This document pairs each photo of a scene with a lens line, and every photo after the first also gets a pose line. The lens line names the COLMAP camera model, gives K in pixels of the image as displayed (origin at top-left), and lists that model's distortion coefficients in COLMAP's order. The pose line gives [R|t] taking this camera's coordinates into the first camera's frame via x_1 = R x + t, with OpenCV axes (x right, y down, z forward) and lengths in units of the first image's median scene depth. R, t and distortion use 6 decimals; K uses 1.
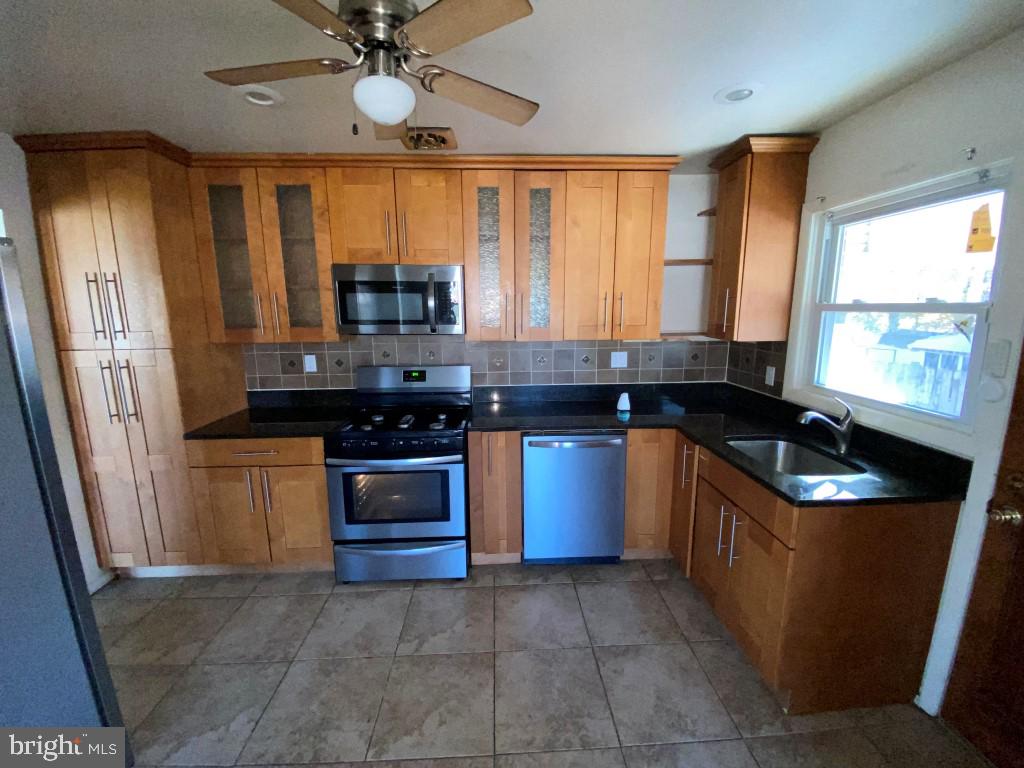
lens RADIAL K [[415.6, 0, 513.1], [0, 415.6, 380.7], [0, 0, 1]] dist [0.022302, -0.022807]
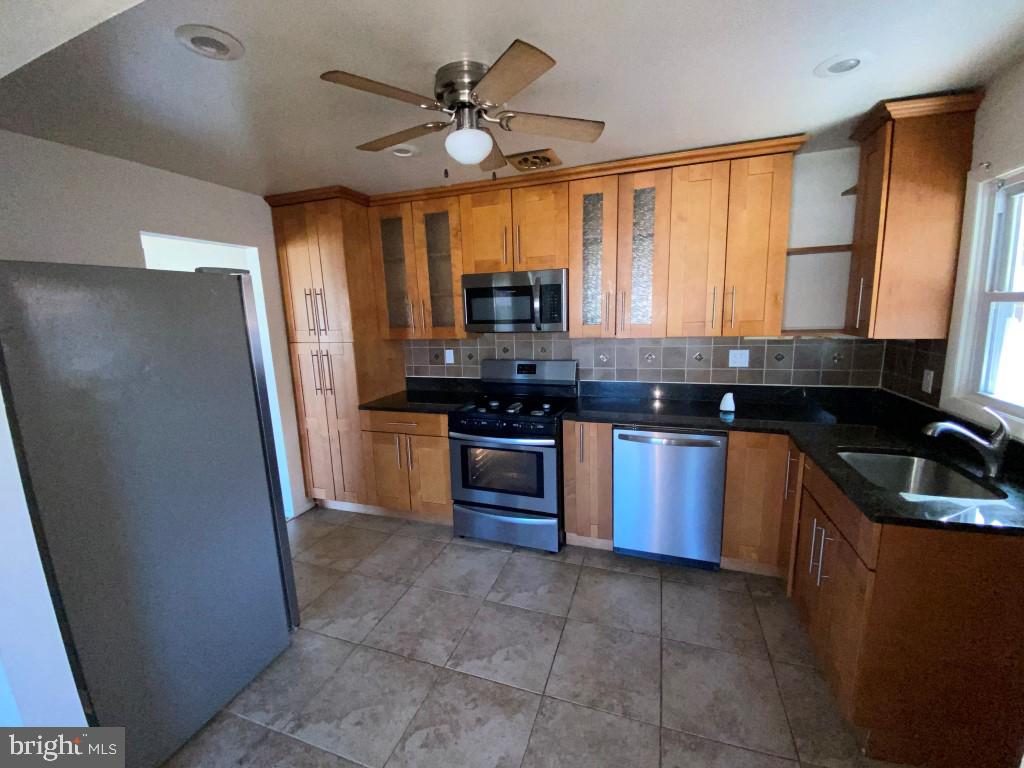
lens RADIAL K [[415.6, 0, 513.1], [0, 415.6, 380.7], [0, 0, 1]] dist [0.022302, -0.022807]
pose [[0.927630, 0.040748, -0.371271, 0.171113], [-0.040808, 0.999137, 0.007697, 0.015499], [0.371264, 0.008011, 0.928493, -0.069195]]
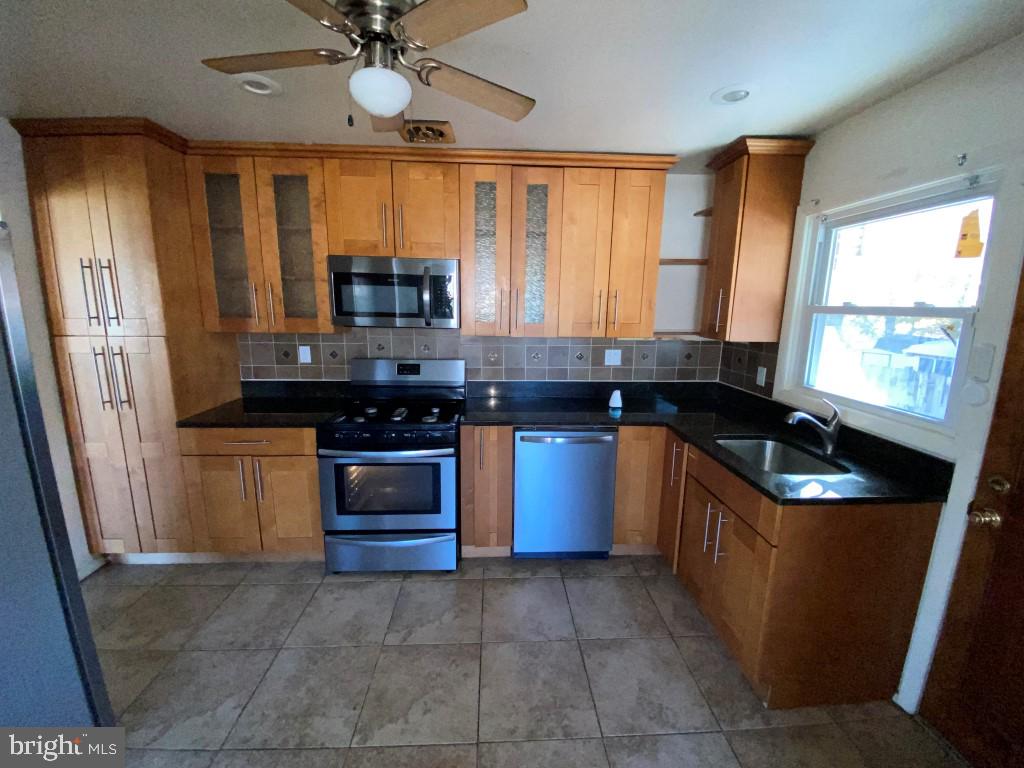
lens RADIAL K [[415.6, 0, 513.1], [0, 415.6, 380.7], [0, 0, 1]] dist [0.022302, -0.022807]
pose [[0.999755, 0.021145, 0.006583, 0.009964], [-0.021199, 0.999741, 0.008233, 0.003343], [-0.006407, -0.008371, 0.999944, -0.005920]]
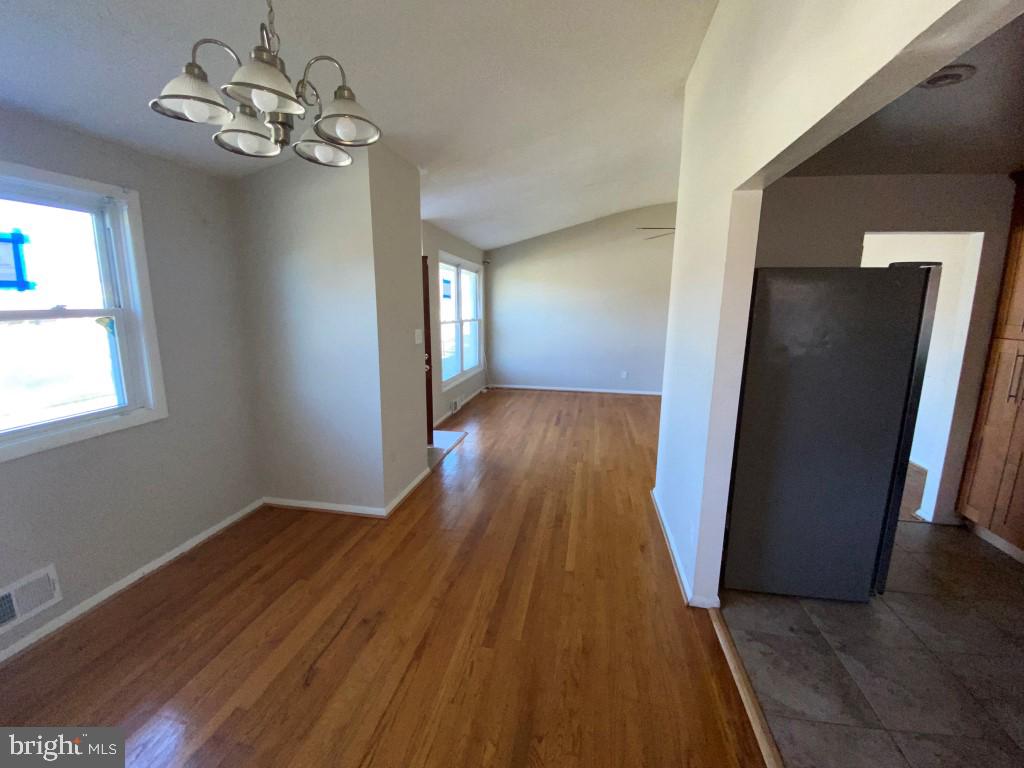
lens RADIAL K [[412.3, 0, 513.0], [0, 412.3, 379.3], [0, 0, 1]] dist [0.021410, -0.021368]
pose [[-0.231594, 0.183095, -0.955427, 0.435019], [-0.175748, 0.958093, 0.226207, 0.024542], [0.956805, 0.220303, -0.189710, -0.142659]]
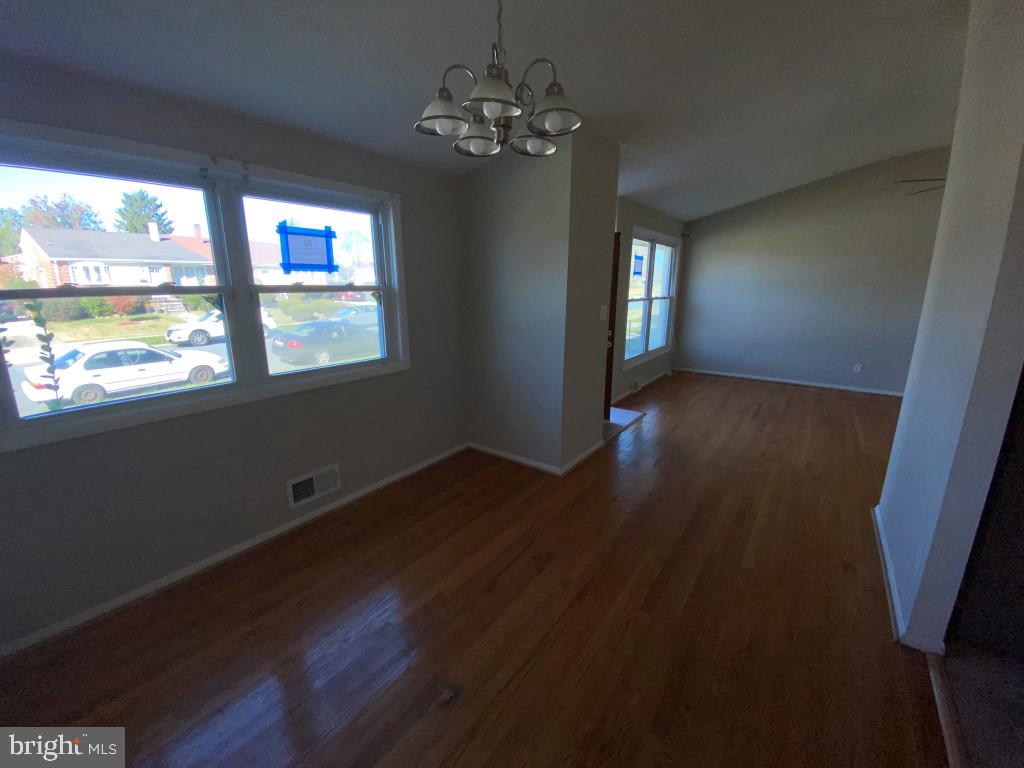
lens RADIAL K [[415.6, 0, 513.1], [0, 415.6, 380.7], [0, 0, 1]] dist [0.022302, -0.022807]
pose [[-0.626581, 0.189676, -0.755923, 0.486907], [-0.128345, 0.931577, 0.340136, 0.026960], [0.768715, 0.310142, -0.559364, -0.106635]]
